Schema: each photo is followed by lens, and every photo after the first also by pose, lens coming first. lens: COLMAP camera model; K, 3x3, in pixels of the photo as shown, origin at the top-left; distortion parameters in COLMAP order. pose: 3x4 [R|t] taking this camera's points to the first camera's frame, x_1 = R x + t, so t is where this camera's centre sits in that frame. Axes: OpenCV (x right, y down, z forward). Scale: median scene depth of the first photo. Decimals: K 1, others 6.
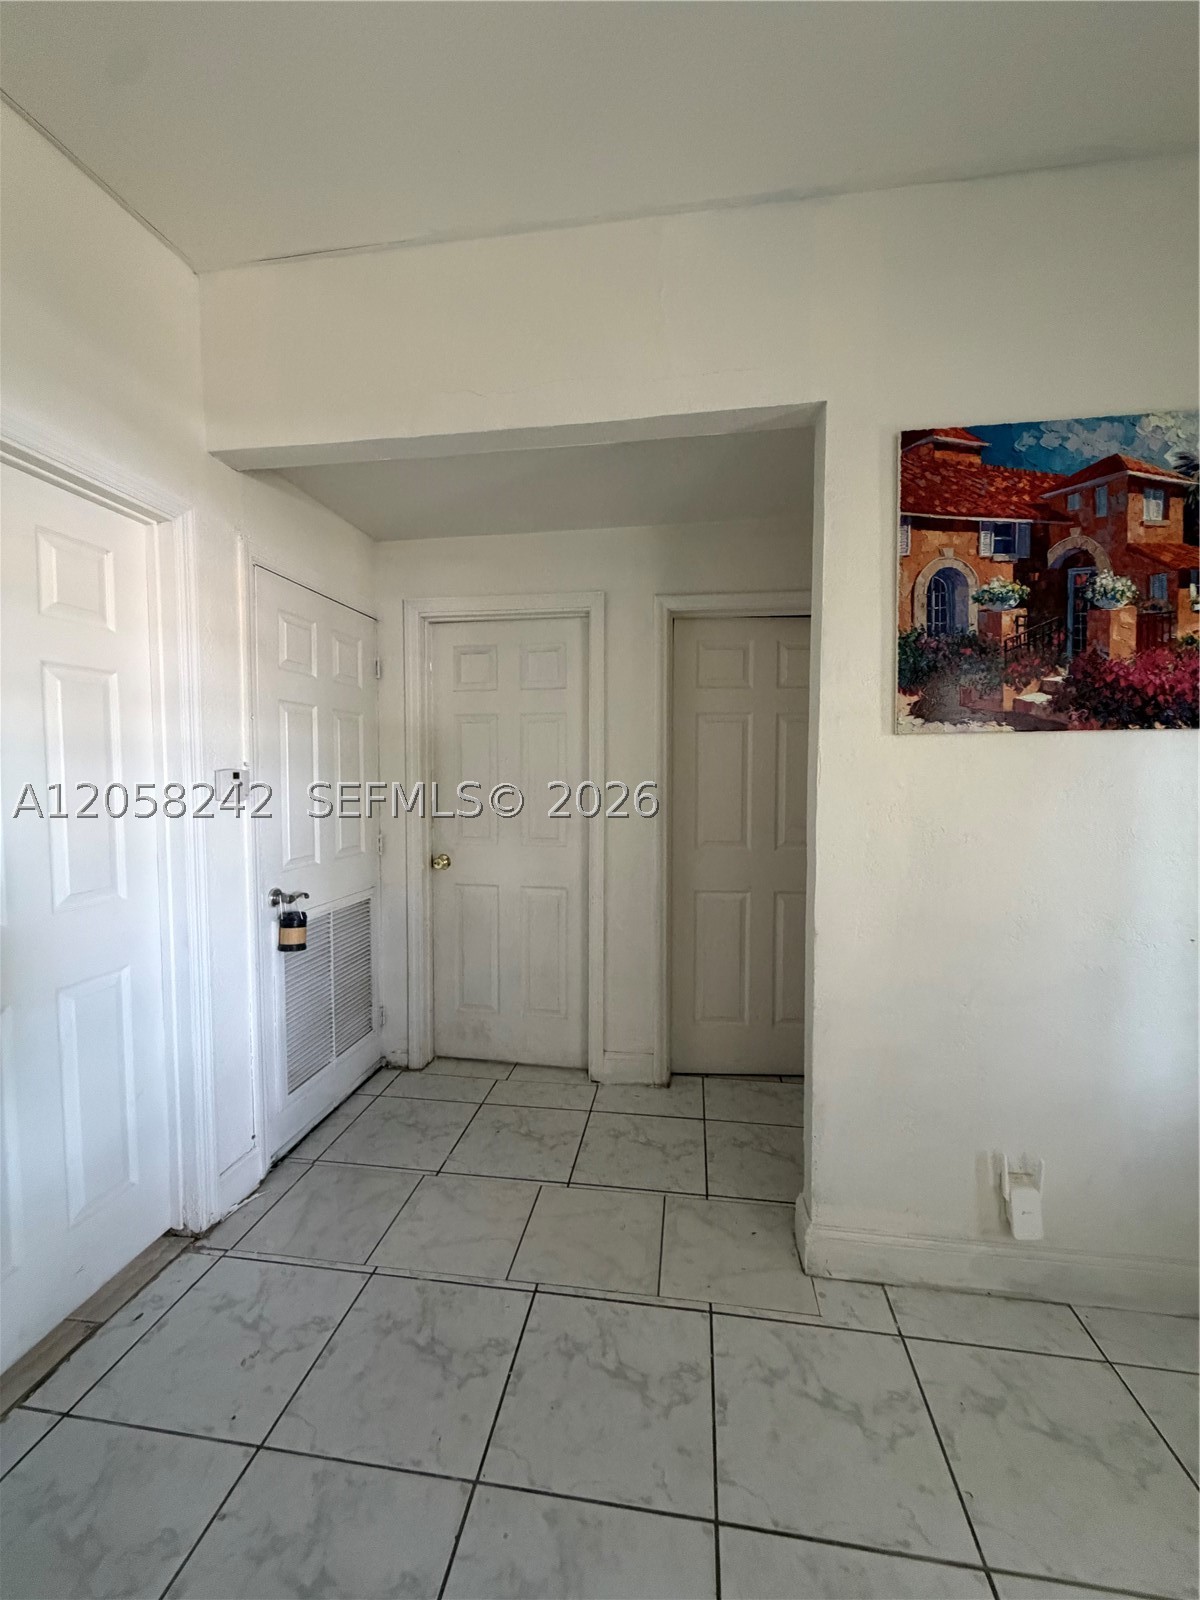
lens RADIAL K [[639.0, 0, 601.2], [0, 639.0, 801.3], [0, 0, 1]] dist [-0.001852, 0.000820]
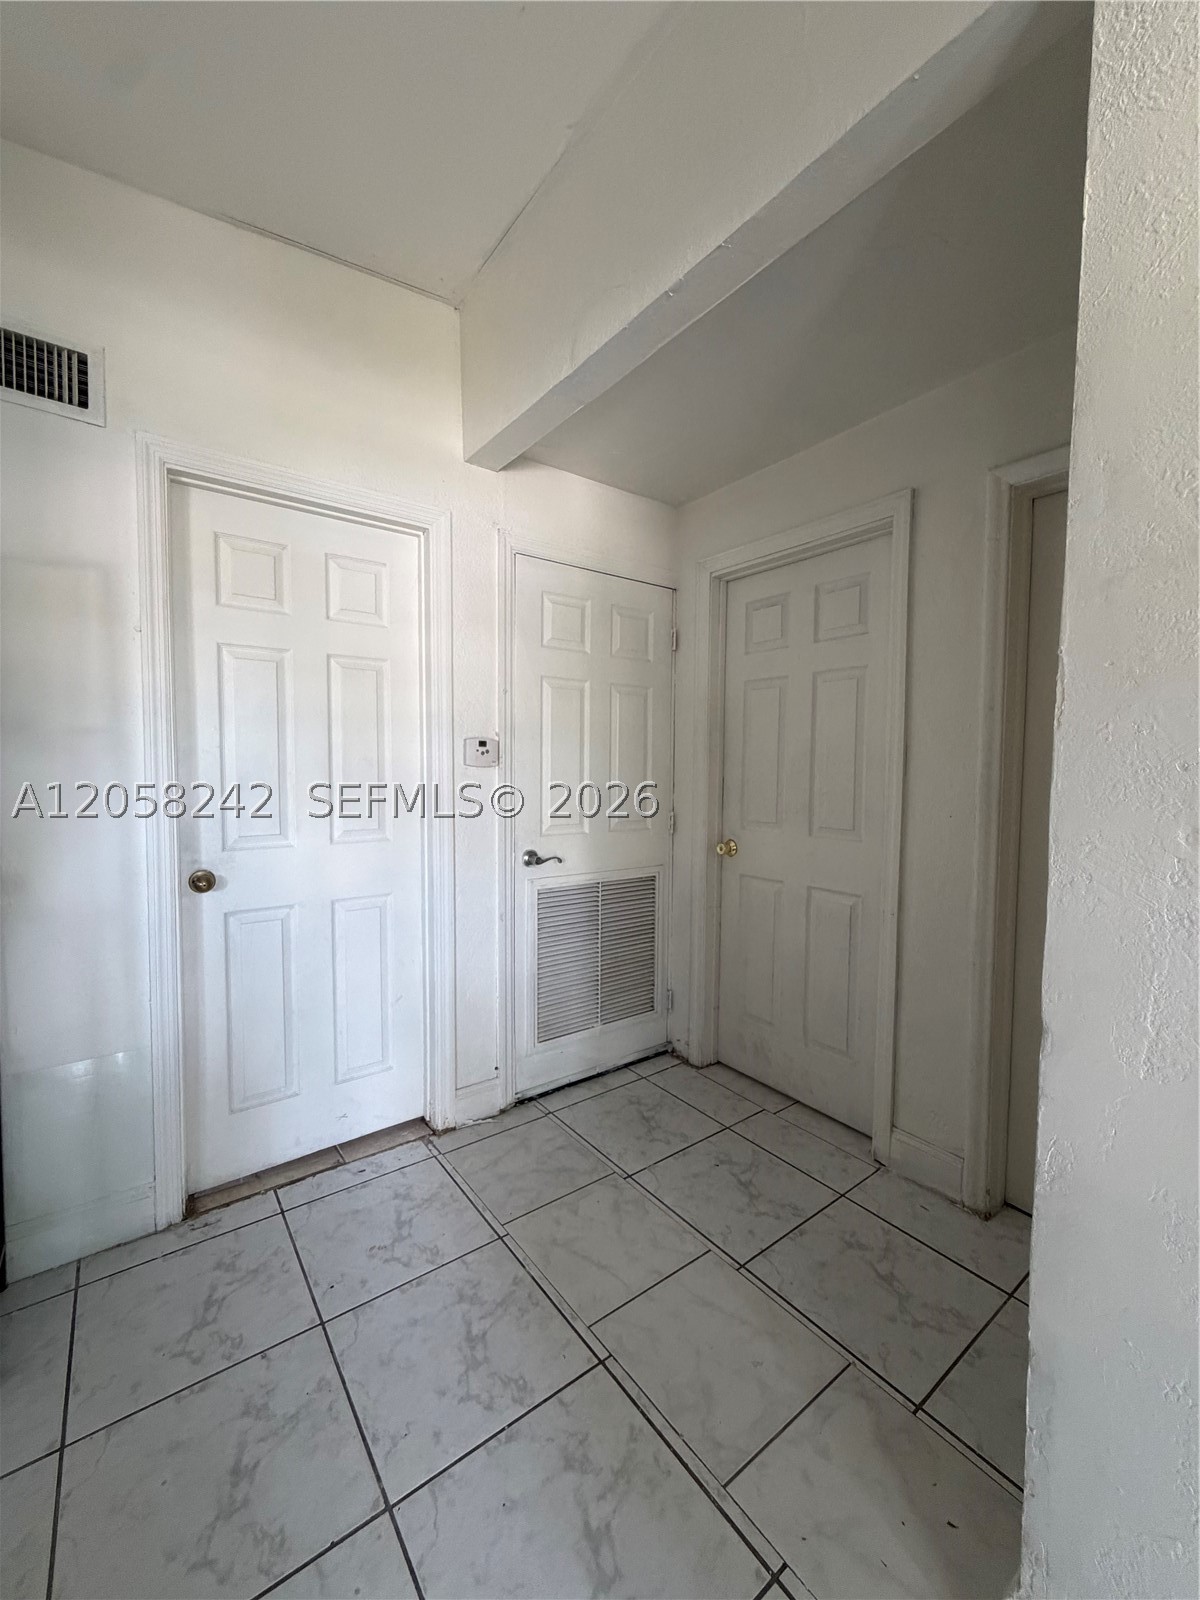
lens RADIAL K [[639.0, 0, 599.5], [0, 639.0, 798.6], [0, 0, 1]] dist [-0.001852, 0.000820]
pose [[0.708461, 0.040870, -0.704566, 0.324963], [-0.040448, 0.999032, 0.017280, 0.025057], [0.704590, 0.016256, 0.709428, 0.300813]]
